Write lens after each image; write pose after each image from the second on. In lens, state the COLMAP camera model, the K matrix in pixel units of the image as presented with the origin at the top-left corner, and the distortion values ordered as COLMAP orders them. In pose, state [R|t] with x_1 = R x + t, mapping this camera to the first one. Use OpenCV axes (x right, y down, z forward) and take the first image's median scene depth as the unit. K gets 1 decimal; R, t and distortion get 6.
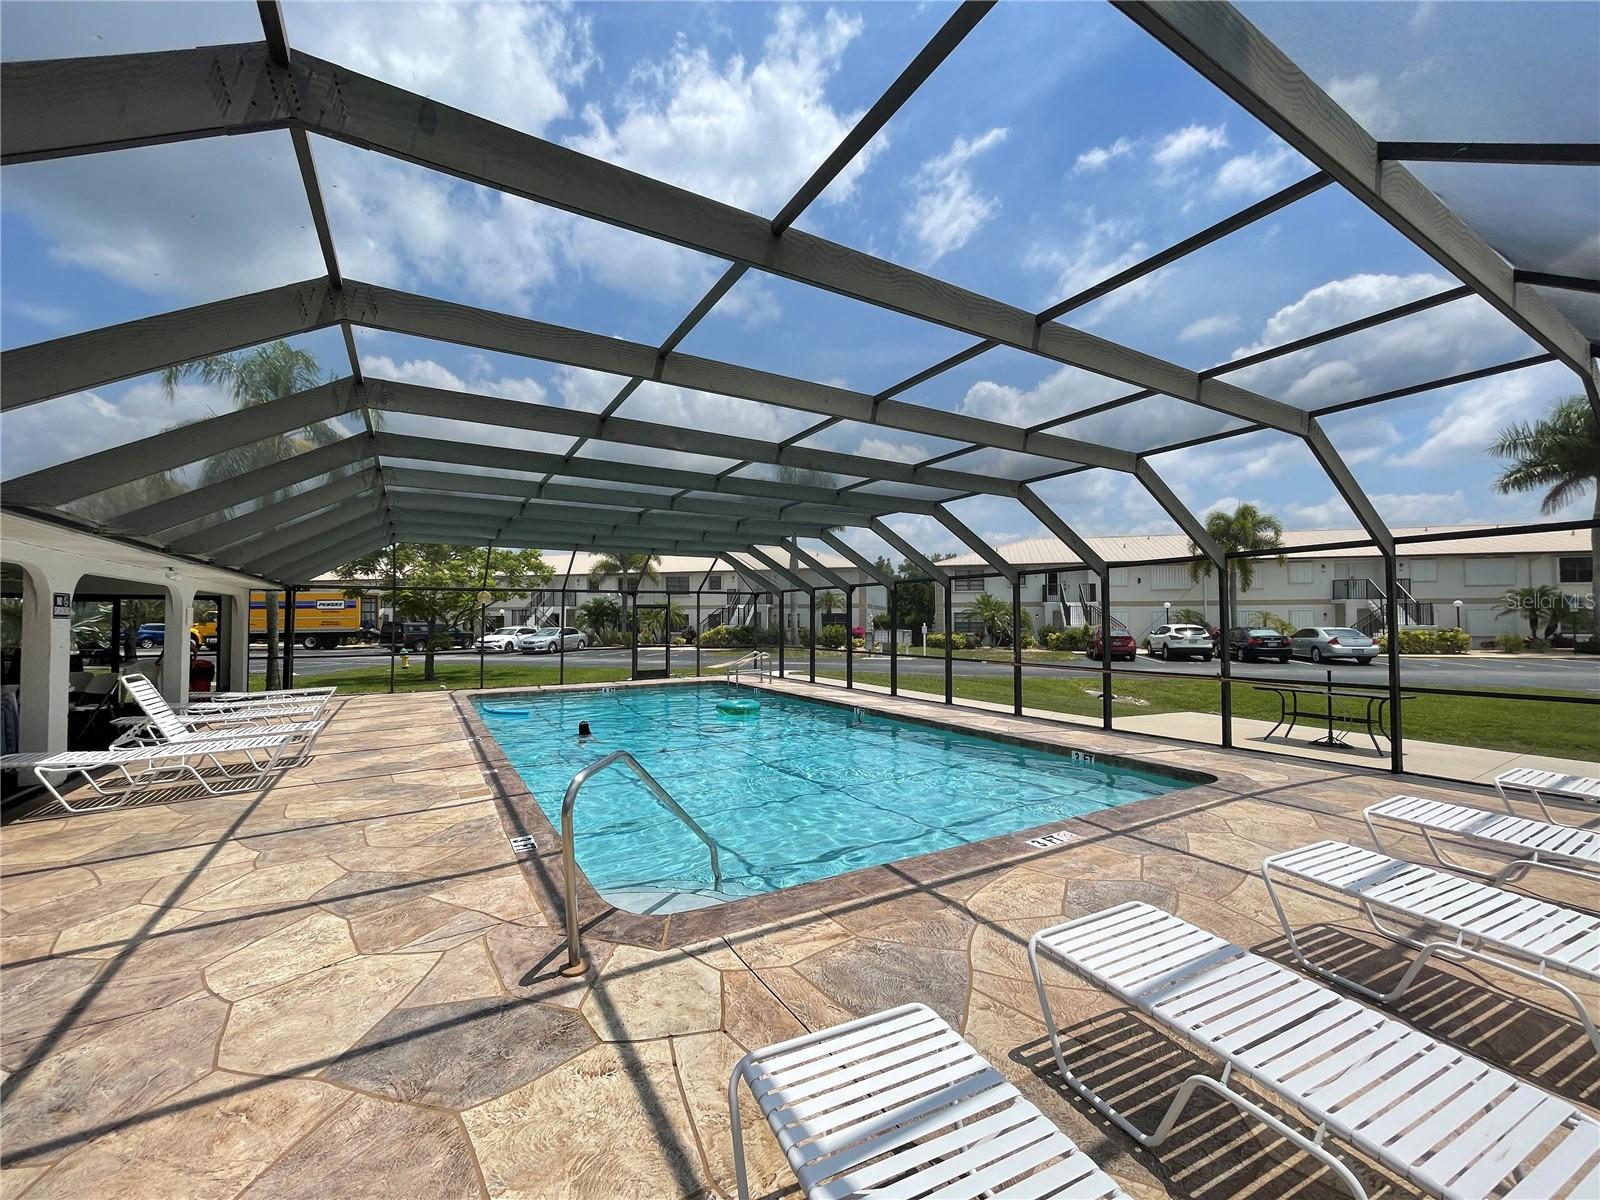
lens RADIAL K [[641.0, 0, 799.7], [0, 641.0, 606.1], [0, 0, 1]] dist [-0.000229, -0.000008]
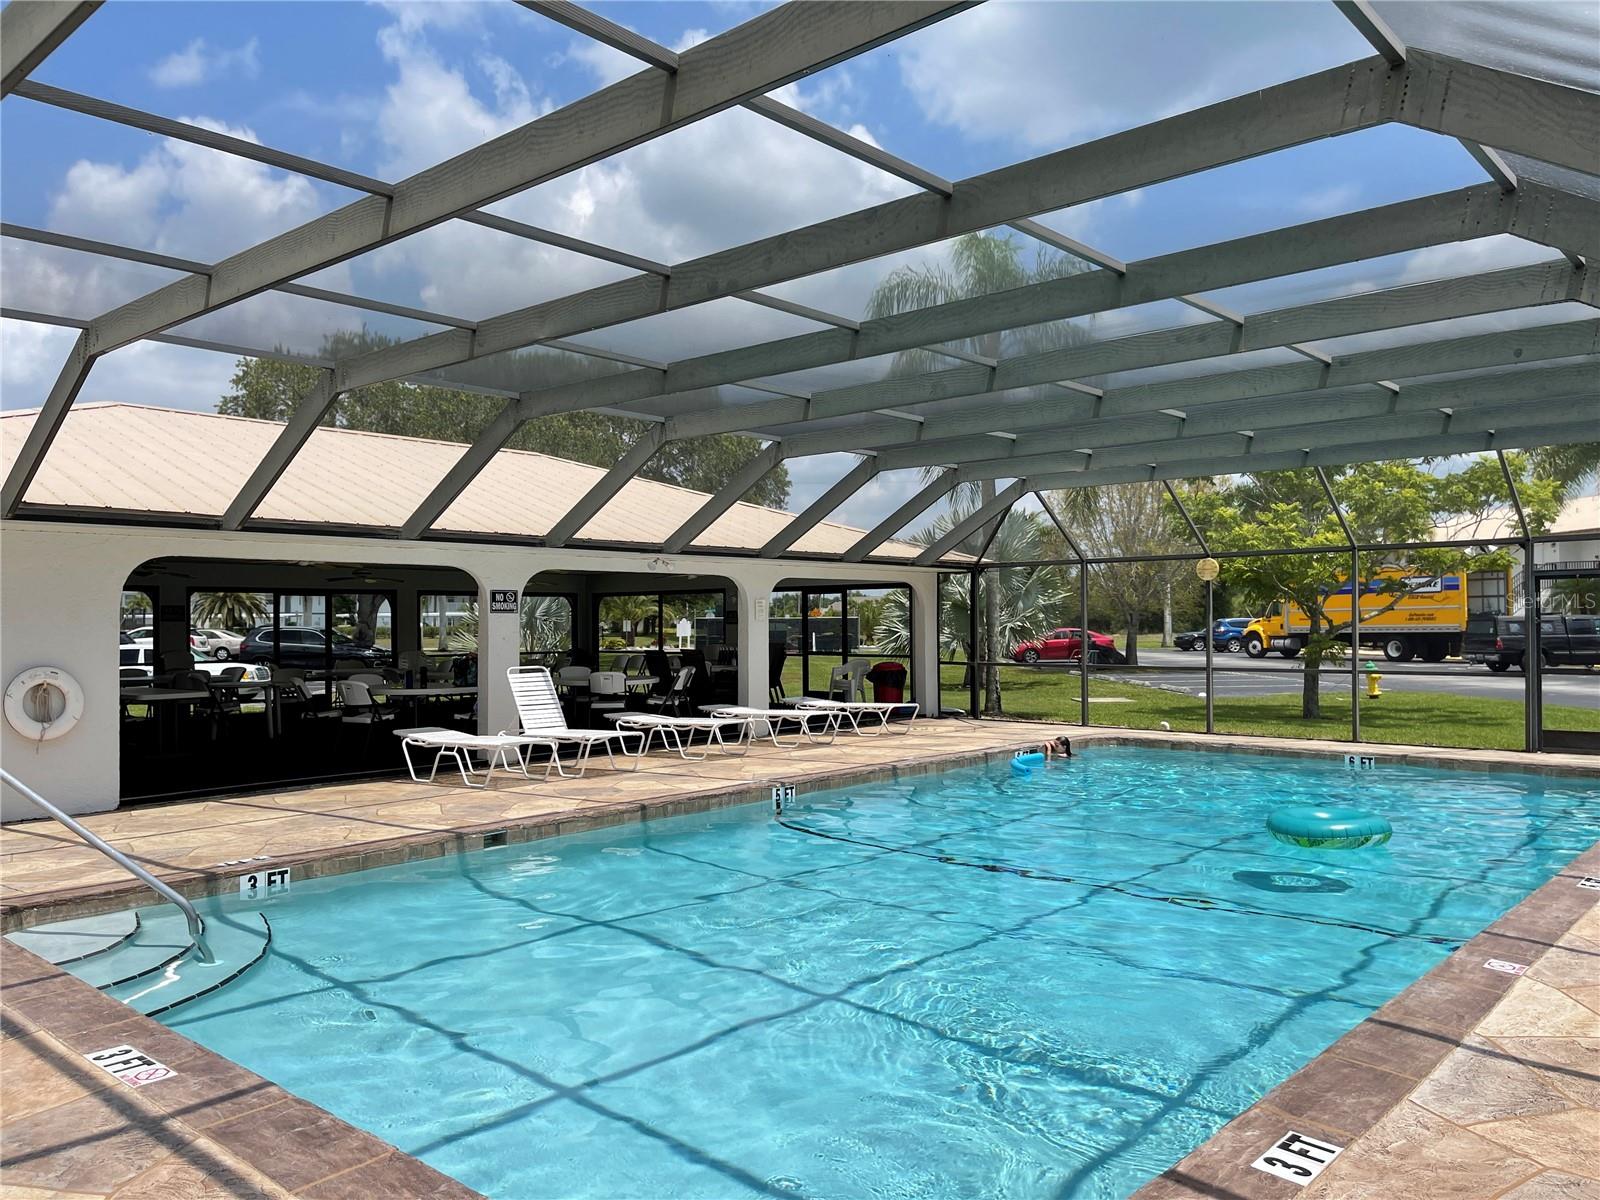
lens RADIAL K [[1231.6, 0, 800.2], [0, 1231.6, 602.2], [0, 0, 1]] dist [-0.006135, -0.003879]
pose [[0.297415, -0.011952, -0.954673, 1.378227], [0.025985, 0.999653, -0.004420, 0.030759], [0.954395, -0.023492, 0.297623, 1.167035]]
